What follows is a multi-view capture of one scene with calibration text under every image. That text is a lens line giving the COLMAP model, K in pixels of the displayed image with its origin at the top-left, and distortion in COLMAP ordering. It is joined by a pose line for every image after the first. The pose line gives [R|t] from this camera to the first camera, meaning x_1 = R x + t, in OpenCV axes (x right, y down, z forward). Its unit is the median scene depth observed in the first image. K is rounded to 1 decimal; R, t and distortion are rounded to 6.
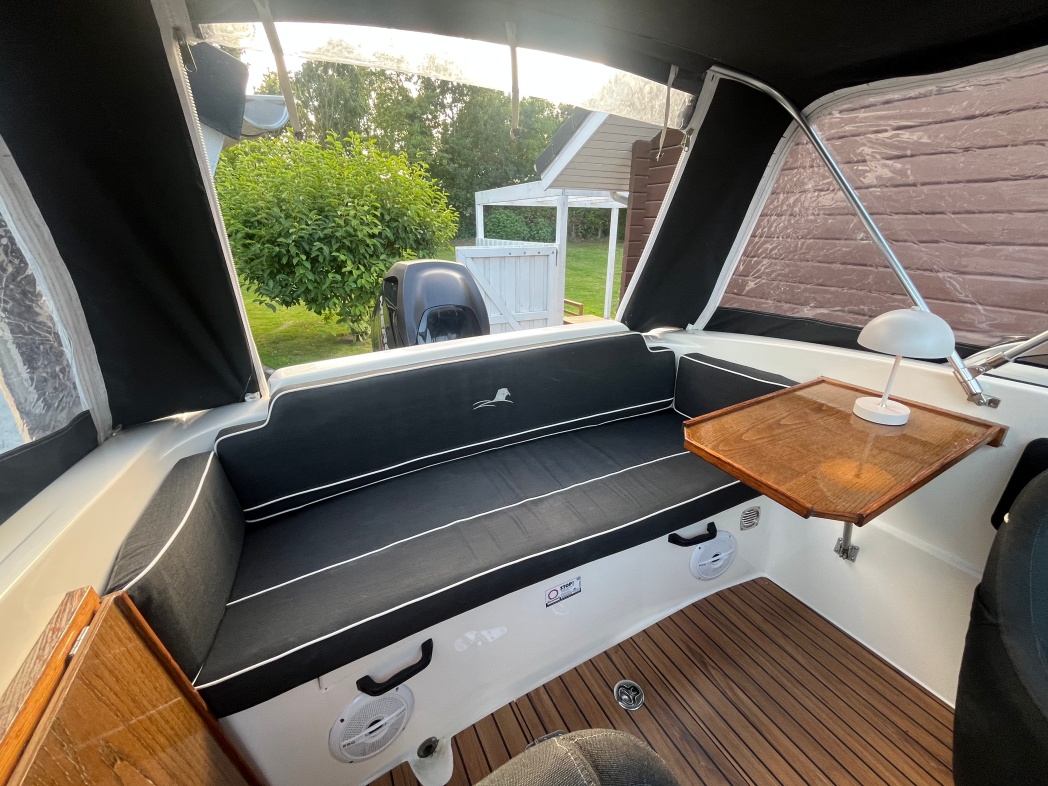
lens RADIAL K [[427.2, 0, 524.0], [0, 427.2, 393.0], [0, 0, 1]] dist [-0.002161, -0.000154]
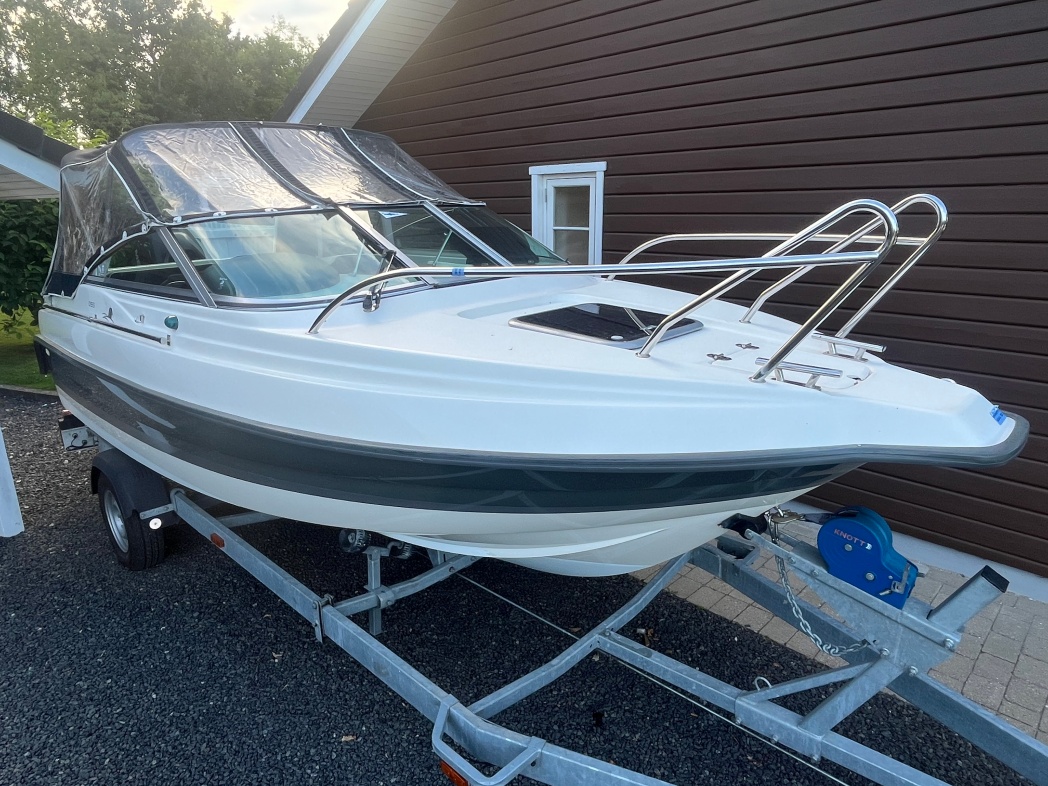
lens RADIAL K [[664.4, 0, 515.2], [0, 664.4, 401.2], [0, 0, 1]] dist [0.002149, -0.003529]
pose [[0.951068, -0.101131, 0.291963, 0.028630], [0.127081, 0.989328, -0.071281, 0.077269], [-0.281638, 0.104896, 0.953770, -0.195854]]
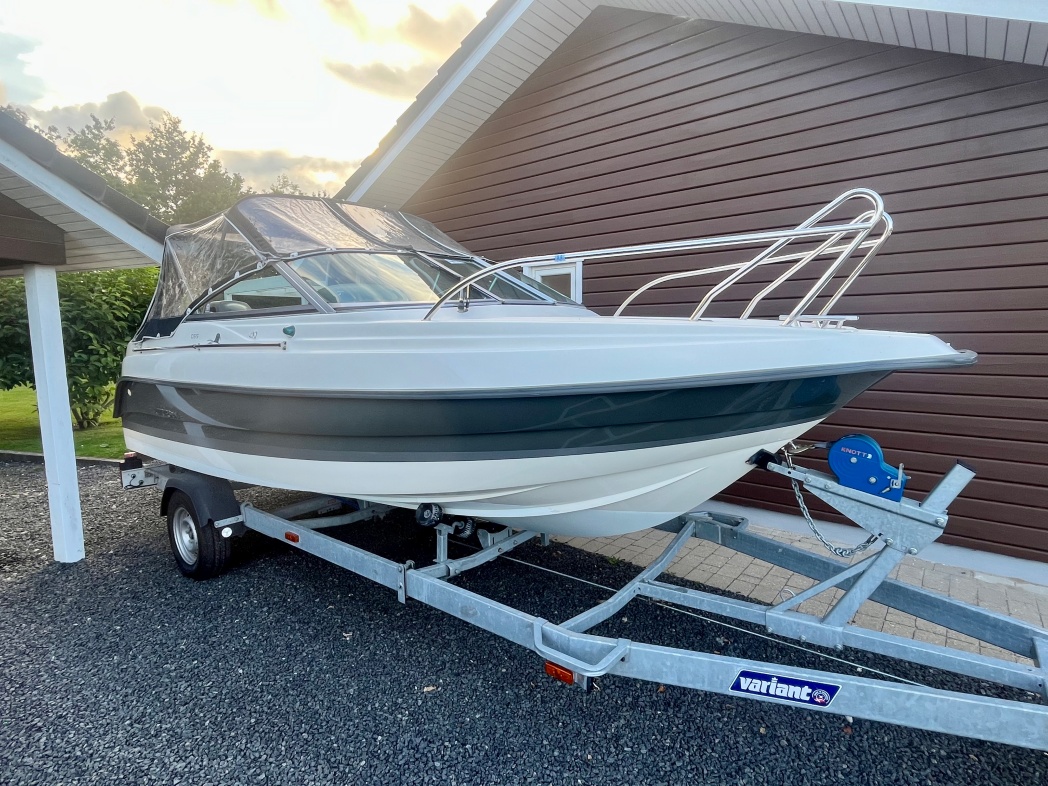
lens RADIAL K [[554.7, 0, 523.5], [0, 554.7, 394.5], [0, 0, 1]] dist [-0.001582, -0.000204]
pose [[0.913619, -0.059805, 0.402149, 0.002088], [0.161750, 0.960941, -0.224566, 0.097534], [-0.373011, 0.270215, 0.887607, -0.190408]]
